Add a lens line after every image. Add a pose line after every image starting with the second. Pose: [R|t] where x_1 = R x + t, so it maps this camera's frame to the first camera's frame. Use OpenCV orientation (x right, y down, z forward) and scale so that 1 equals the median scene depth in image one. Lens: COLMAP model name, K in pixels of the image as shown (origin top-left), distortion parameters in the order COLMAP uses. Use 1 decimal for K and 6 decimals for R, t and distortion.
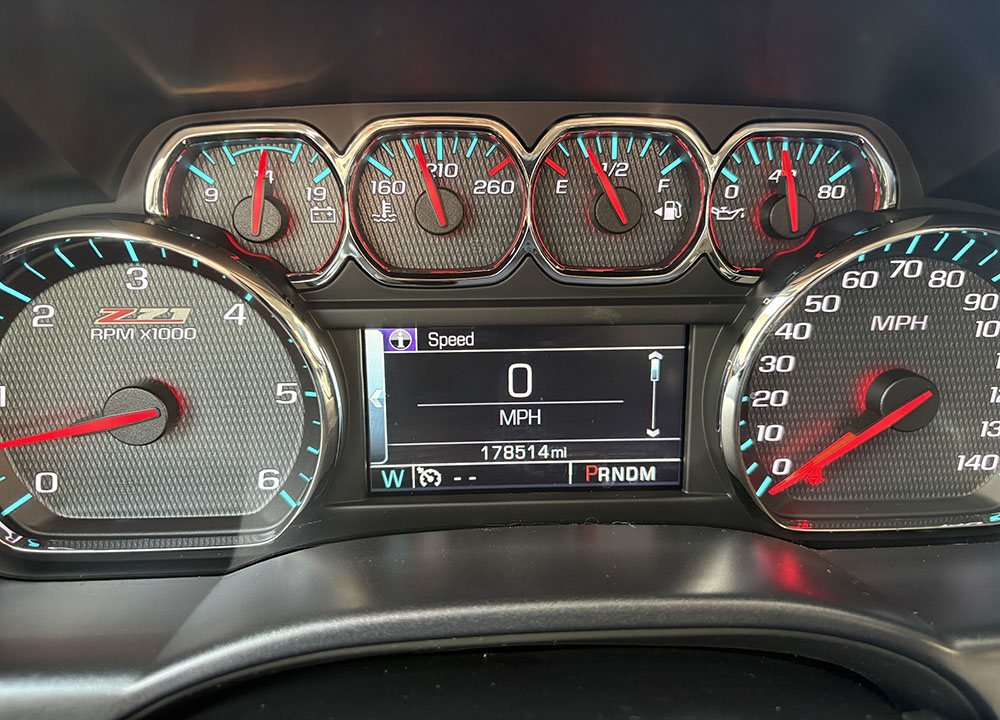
lens RADIAL K [[747.7, 0, 500.4], [0, 747.7, 364.6], [0, 0, 1]] dist [0.035349, -0.032557]
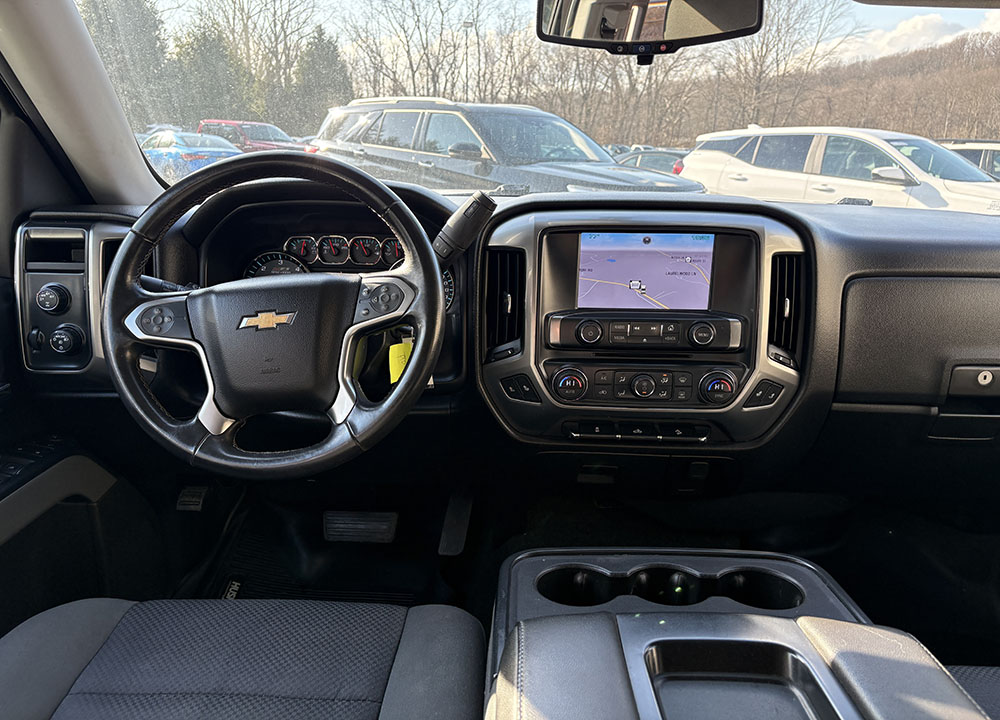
lens RADIAL K [[747.7, 0, 500.4], [0, 747.7, 364.6], [0, 0, 1]] dist [0.035349, -0.032557]
pose [[0.995316, 0.023933, -0.093663, 1.628416], [-0.040045, 0.983908, -0.174132, 1.485384], [0.087988, 0.177067, 0.980258, -4.053573]]
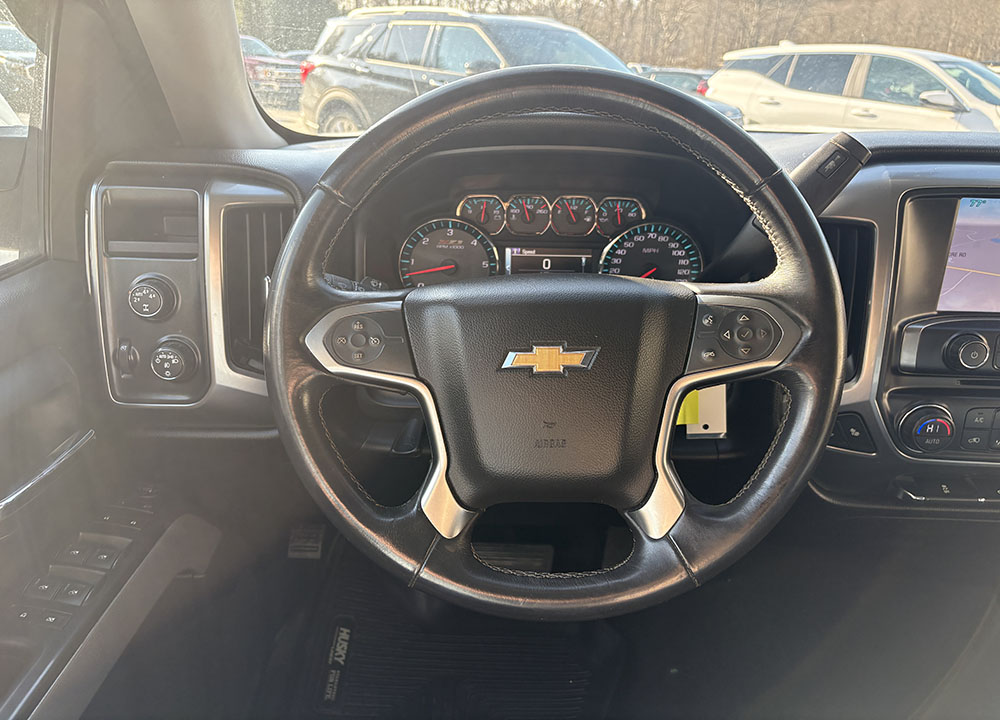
lens RADIAL K [[752.9, 0, 490.6], [0, 752.9, 361.1], [0, 0, 1]] dist [0.056793, -0.085136]
pose [[0.996102, 0.035898, -0.080575, 0.068801], [-0.042806, 0.995399, -0.085725, 0.849447], [0.077126, 0.088840, 0.993055, -2.734208]]
